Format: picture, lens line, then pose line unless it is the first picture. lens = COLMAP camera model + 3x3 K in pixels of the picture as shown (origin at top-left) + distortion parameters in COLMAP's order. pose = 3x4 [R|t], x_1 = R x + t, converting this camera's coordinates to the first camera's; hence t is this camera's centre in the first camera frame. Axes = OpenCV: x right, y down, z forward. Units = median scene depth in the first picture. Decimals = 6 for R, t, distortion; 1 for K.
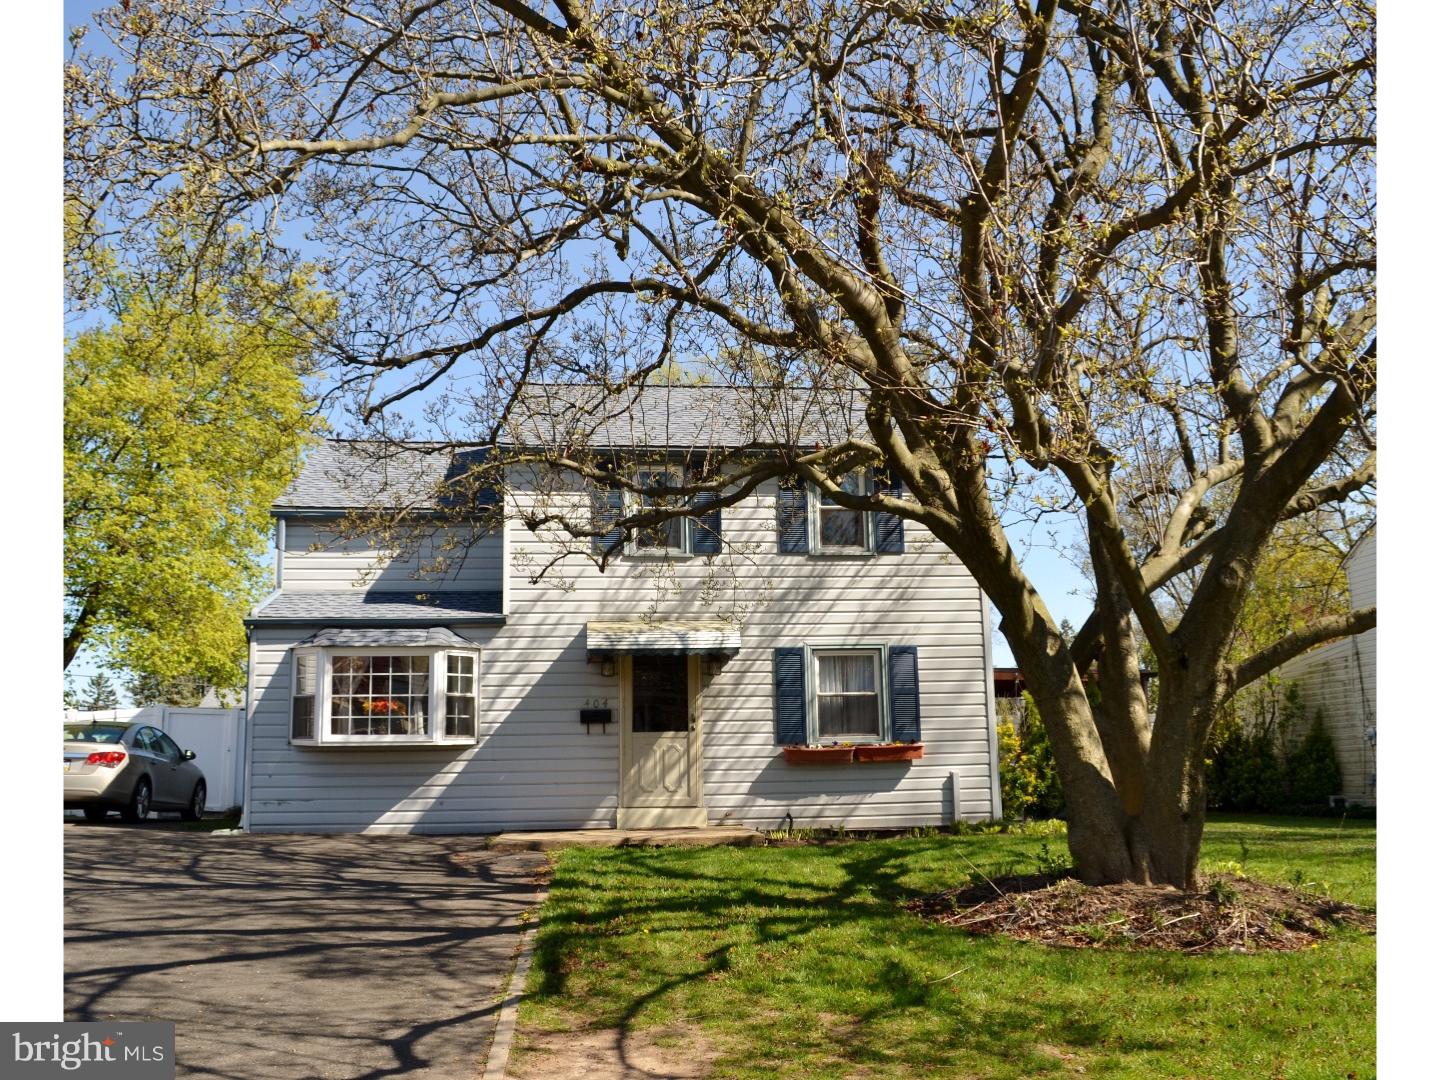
lens RADIAL K [[1169.0, 0, 718.1], [0, 1169.0, 549.2], [0, 0, 1]] dist [-0.078912, 0.019542]
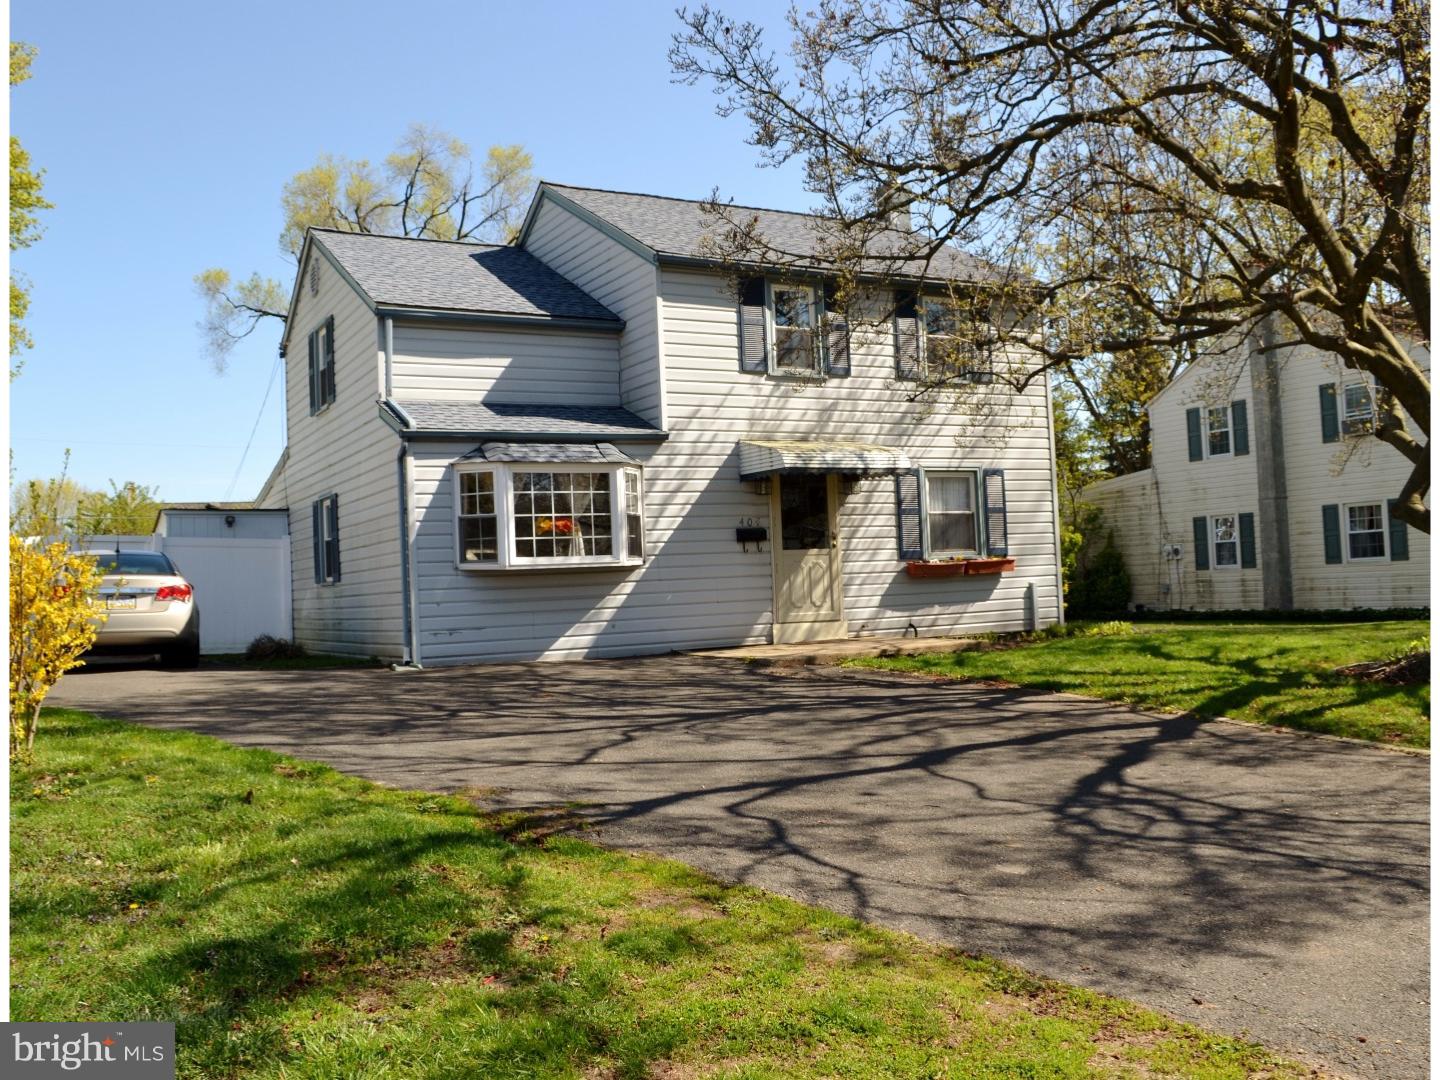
lens RADIAL K [[1169.0, 0, 717.7], [0, 1169.0, 529.8], [0, 0, 1]] dist [-0.078912, 0.019542]
pose [[0.937996, -0.006121, 0.346591, -0.476711], [-0.039600, 0.991406, 0.124681, 0.014809], [-0.344376, -0.130675, 0.929693, 0.074611]]
